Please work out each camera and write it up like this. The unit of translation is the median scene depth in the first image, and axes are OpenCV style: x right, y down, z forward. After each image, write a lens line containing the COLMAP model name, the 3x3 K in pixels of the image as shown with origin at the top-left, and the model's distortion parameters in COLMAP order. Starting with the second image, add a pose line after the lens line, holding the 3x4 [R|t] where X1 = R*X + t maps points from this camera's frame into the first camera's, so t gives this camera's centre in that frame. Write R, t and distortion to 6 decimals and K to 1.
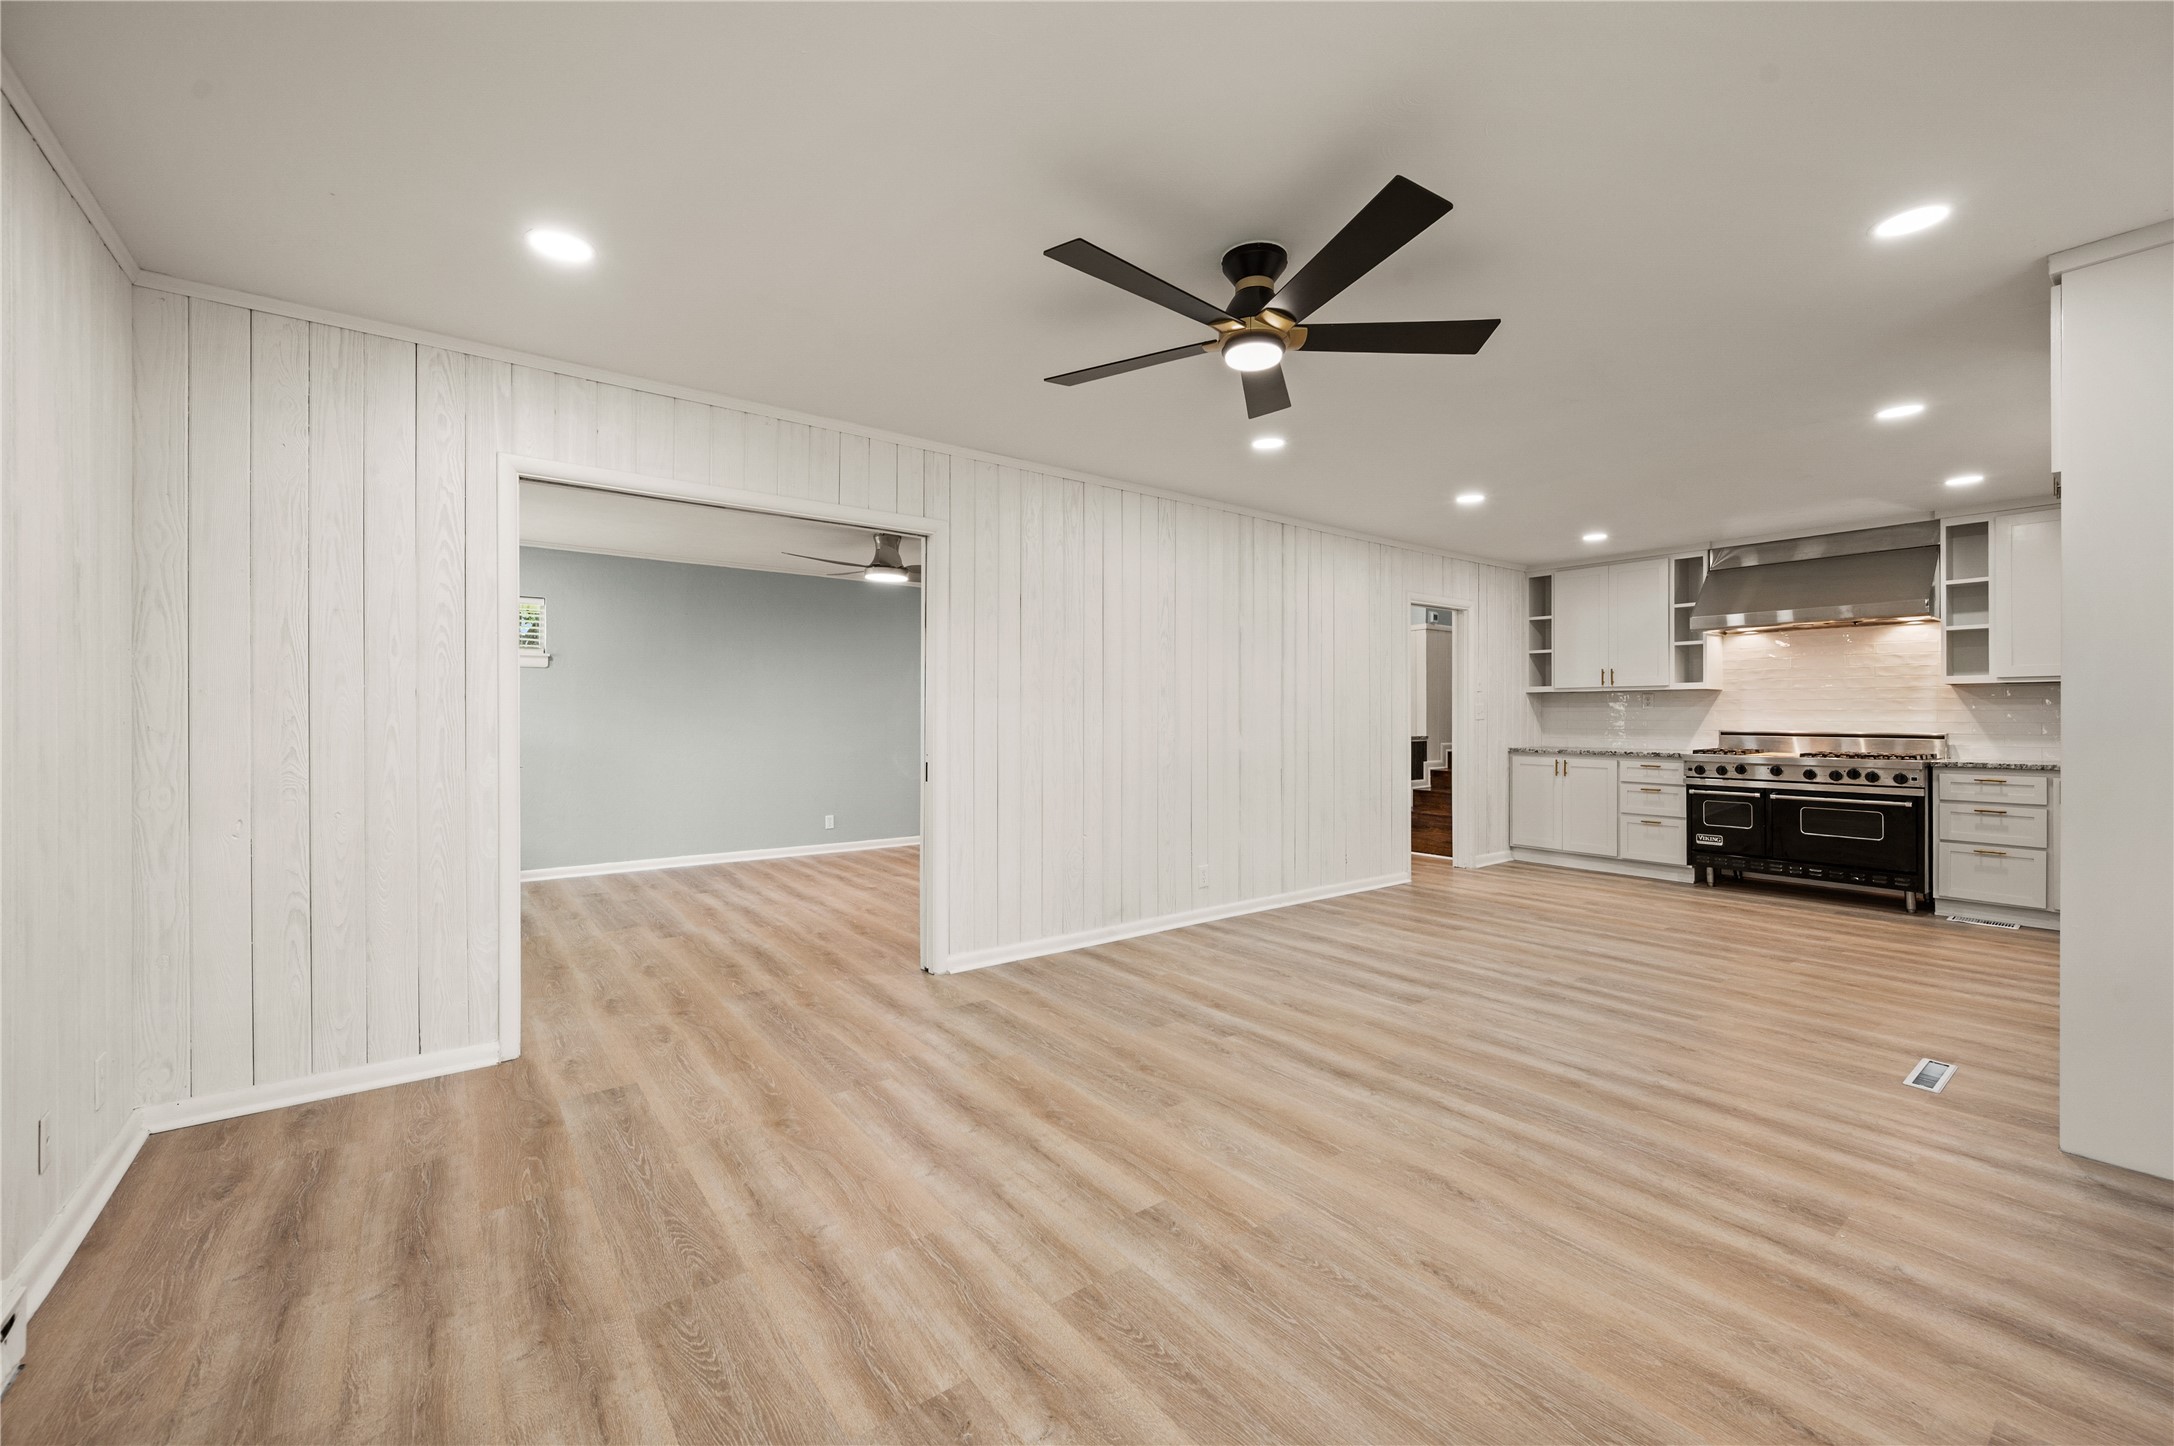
lens RADIAL K [[864.7, 0, 1099.7], [0, 864.7, 715.8], [0, 0, 1]] dist [-0.000105, -0.000033]
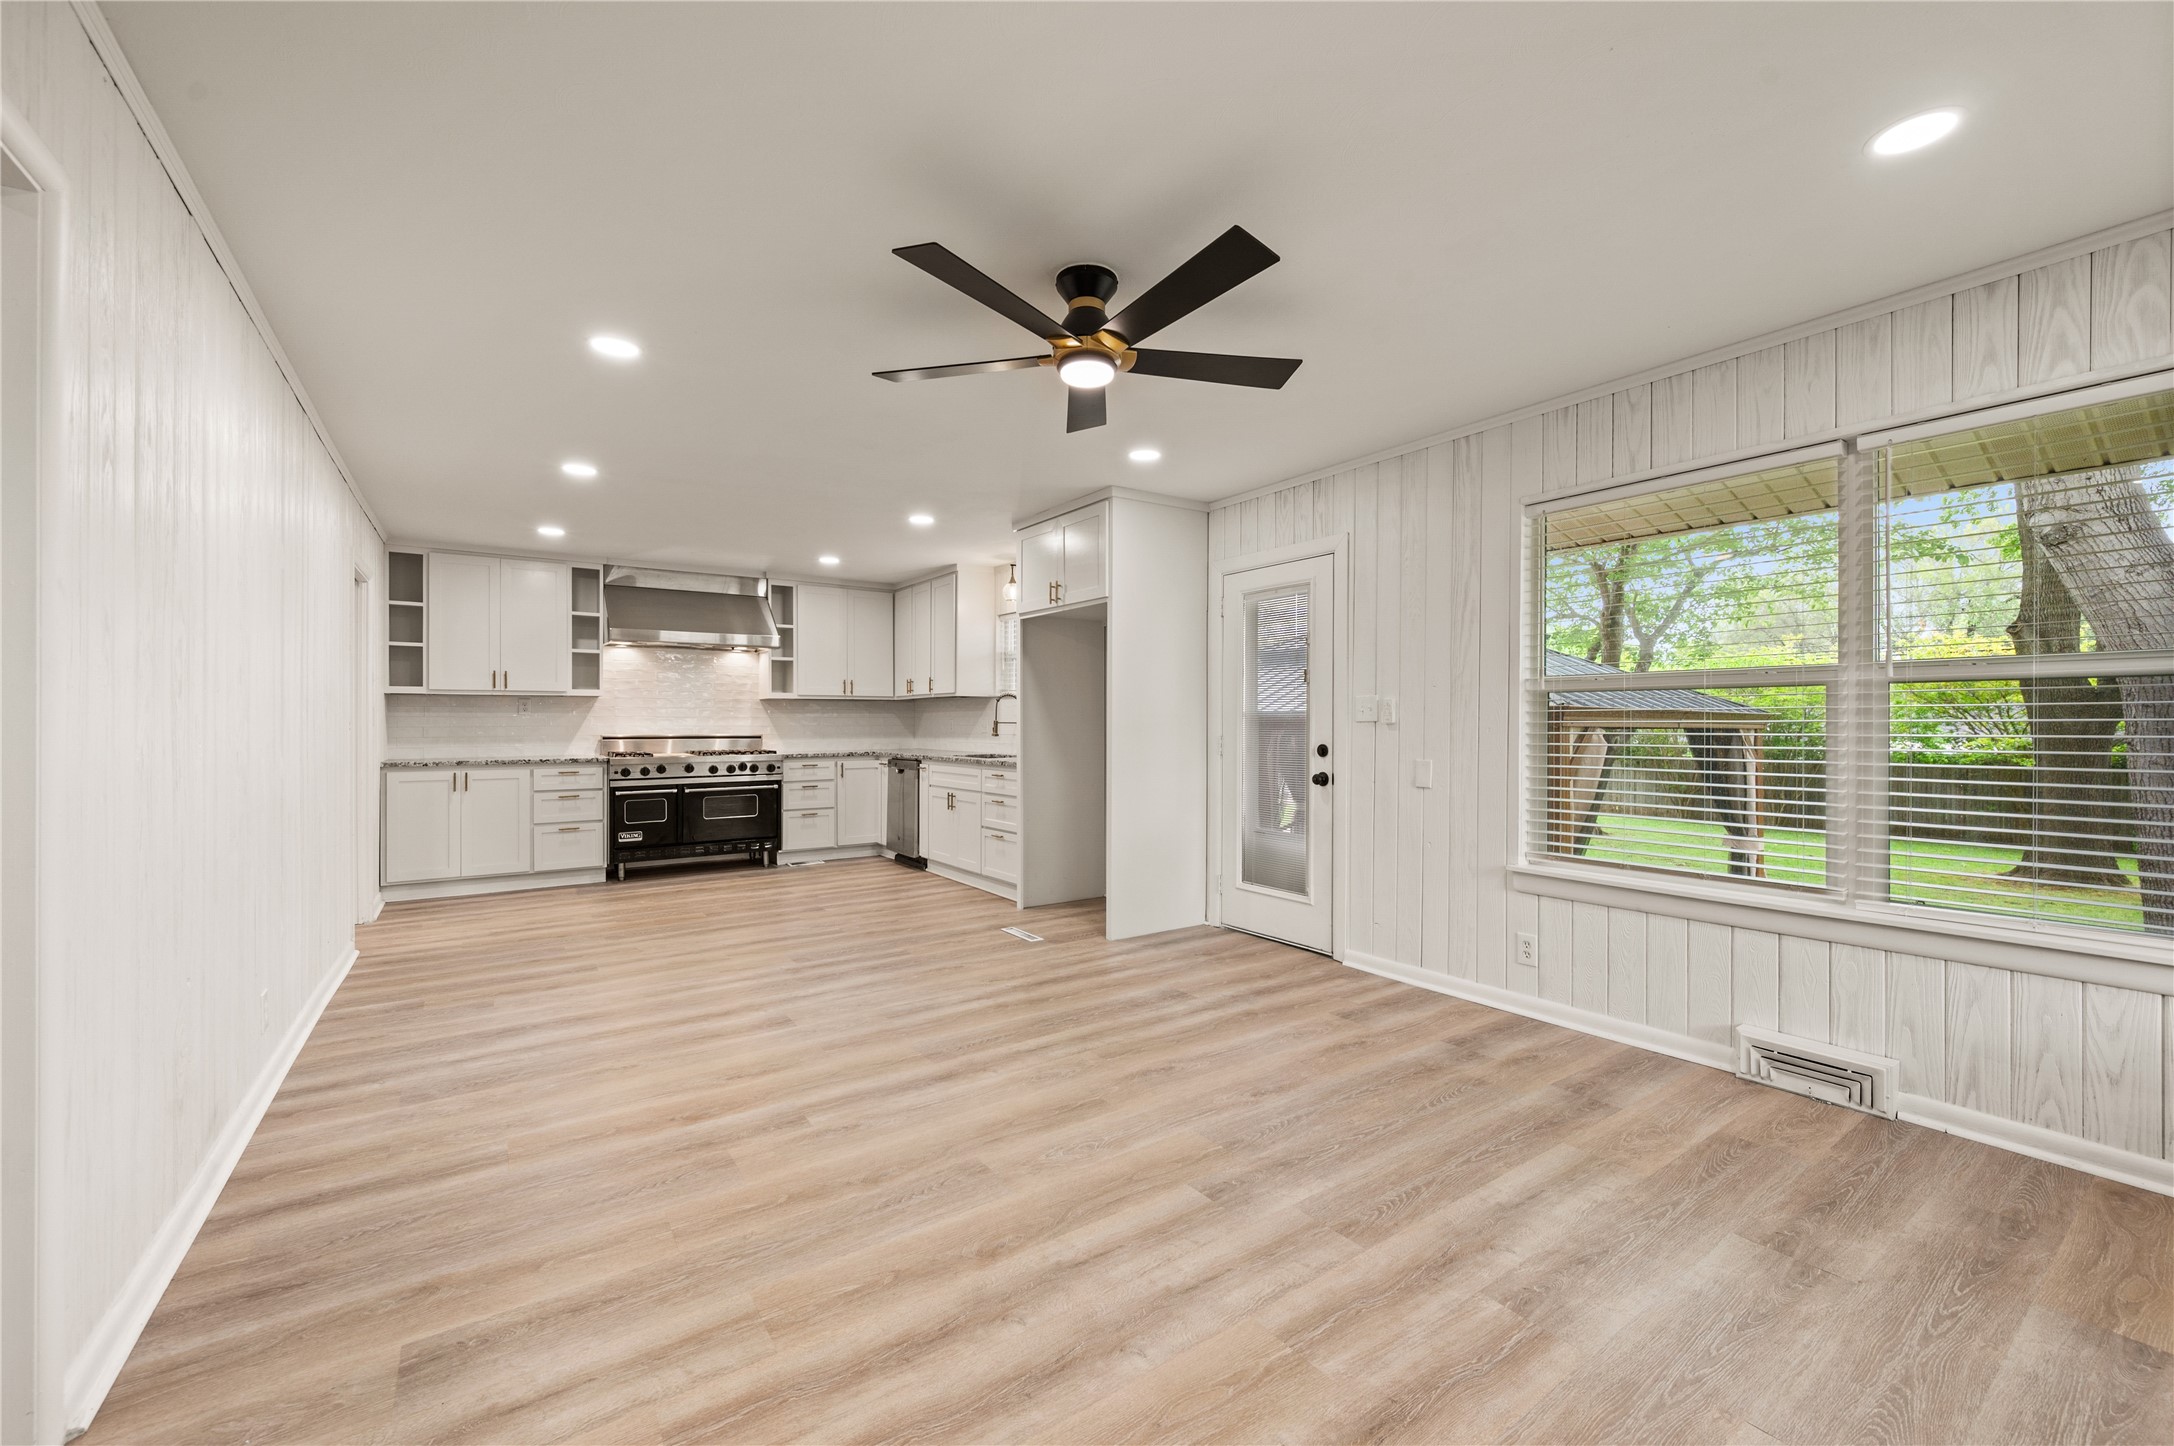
lens RADIAL K [[868.2, 0, 1087.0], [0, 868.2, 723.0], [0, 0, 1]] dist [0.000779, 0.000227]
pose [[0.055872, -0.002134, 0.998436, -0.390625], [0.002176, 0.999996, 0.002015, 0.000970], [-0.998436, 0.002060, 0.055877, 0.425565]]
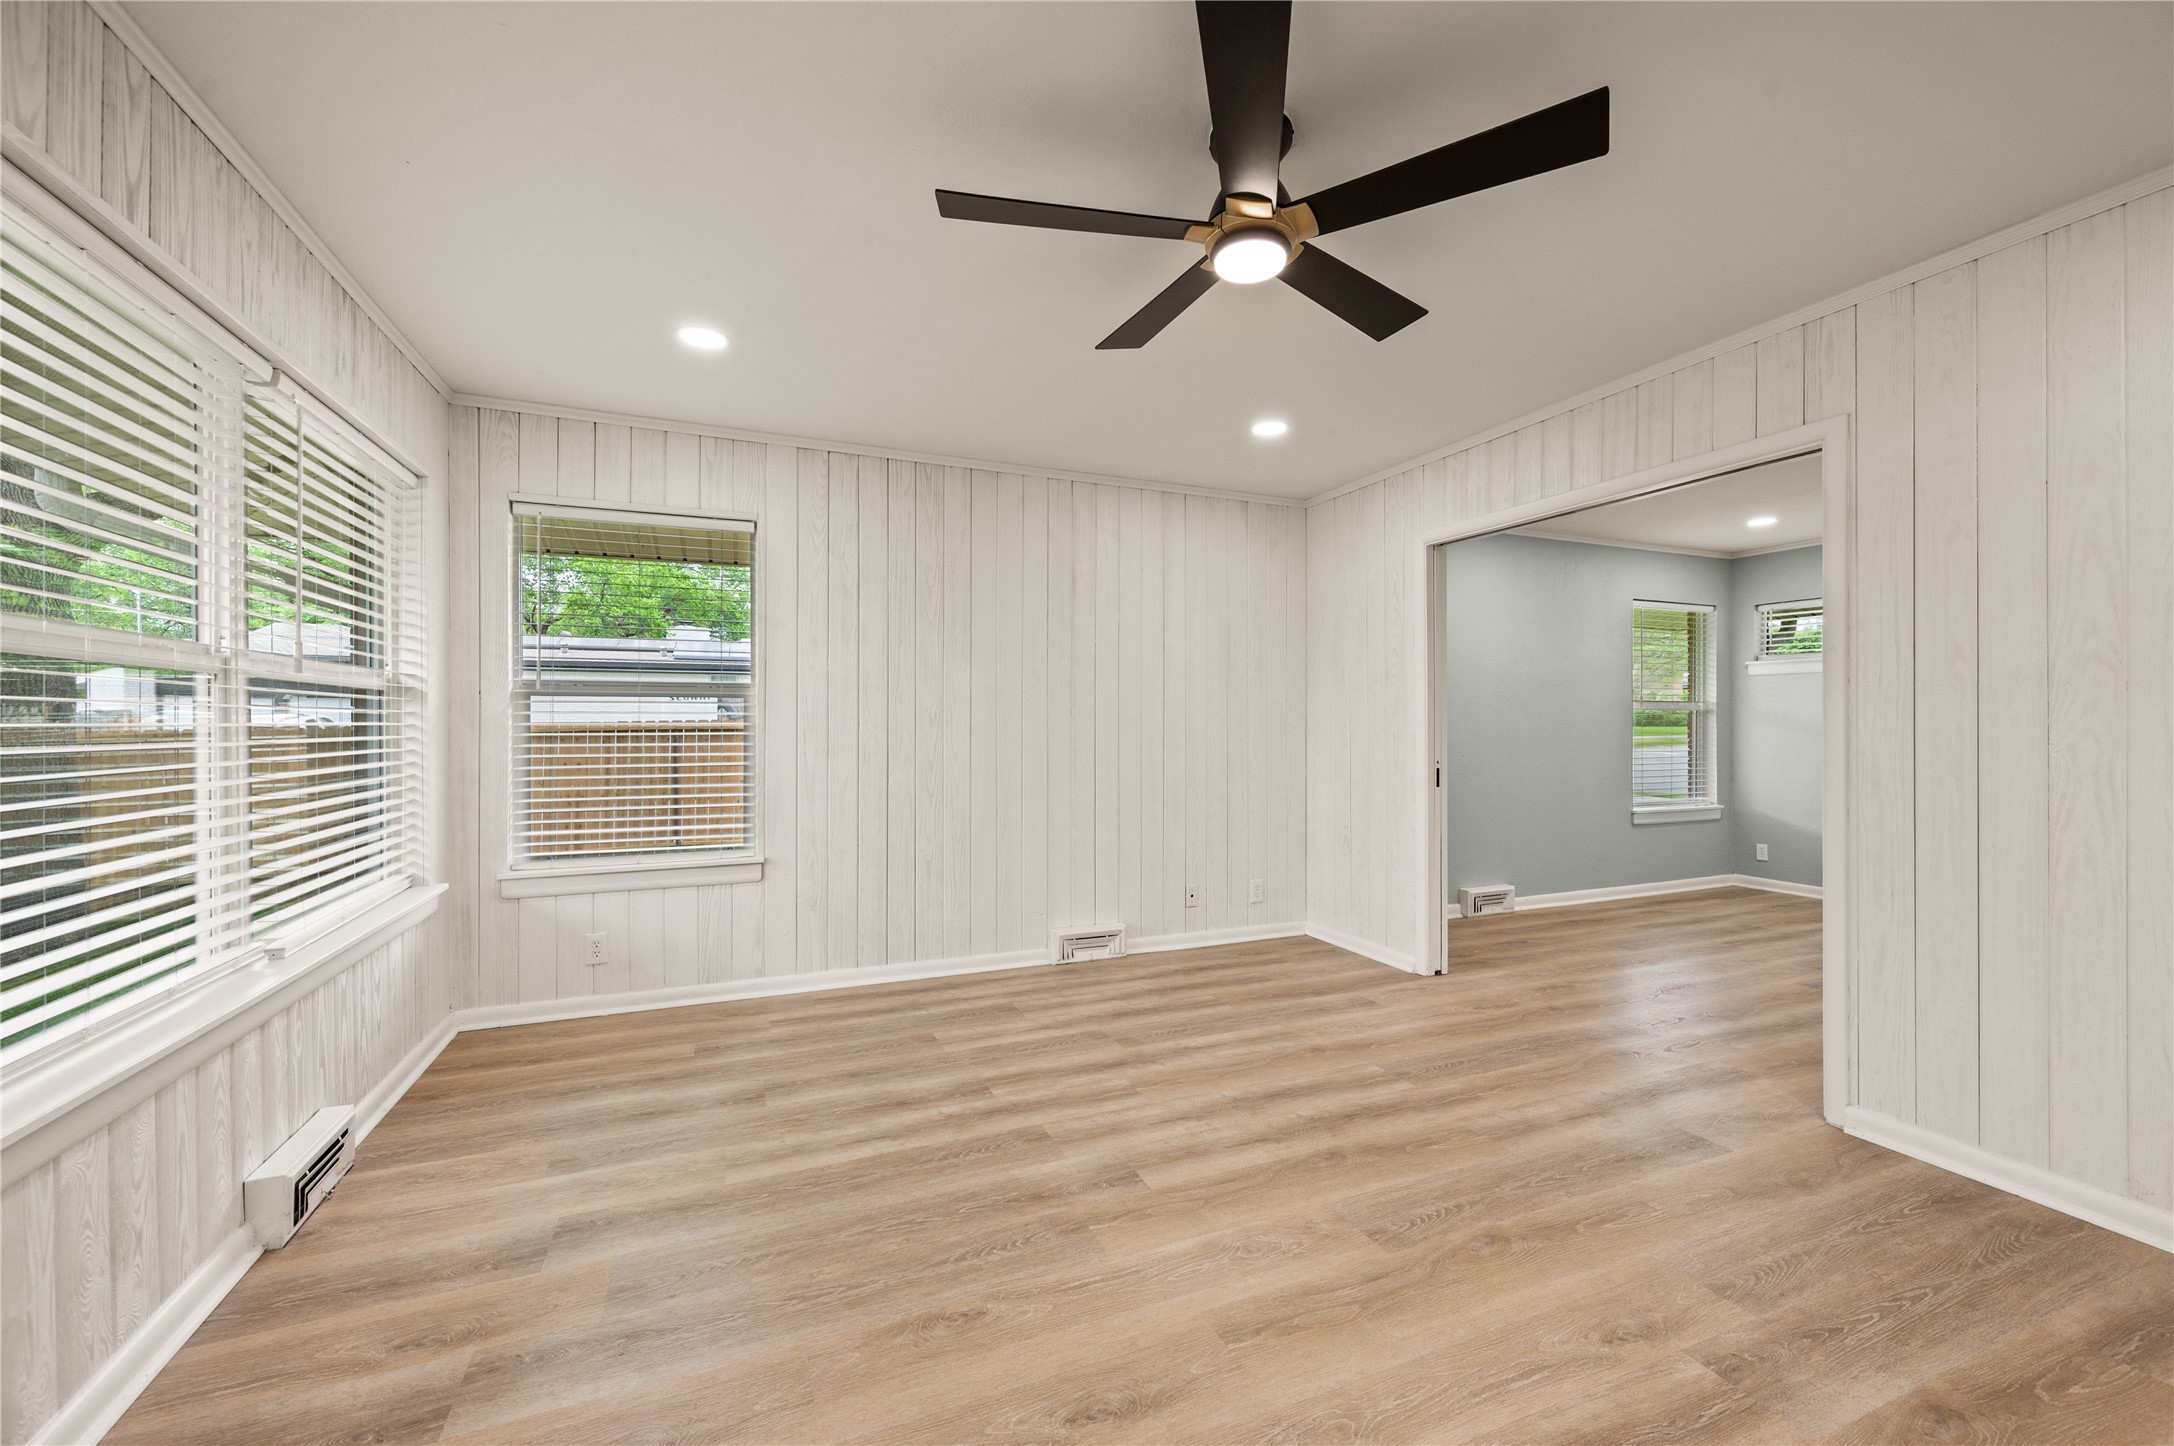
lens RADIAL K [[857.3, 0, 1092.6], [0, 857.3, 719.2], [0, 0, 1]] dist [-0.000017, -0.000143]
pose [[-0.258532, -0.009007, -0.965961, 0.439188], [0.000545, 0.999955, -0.009470, 0.001950], [0.966002, -0.002975, -0.258516, 0.481563]]
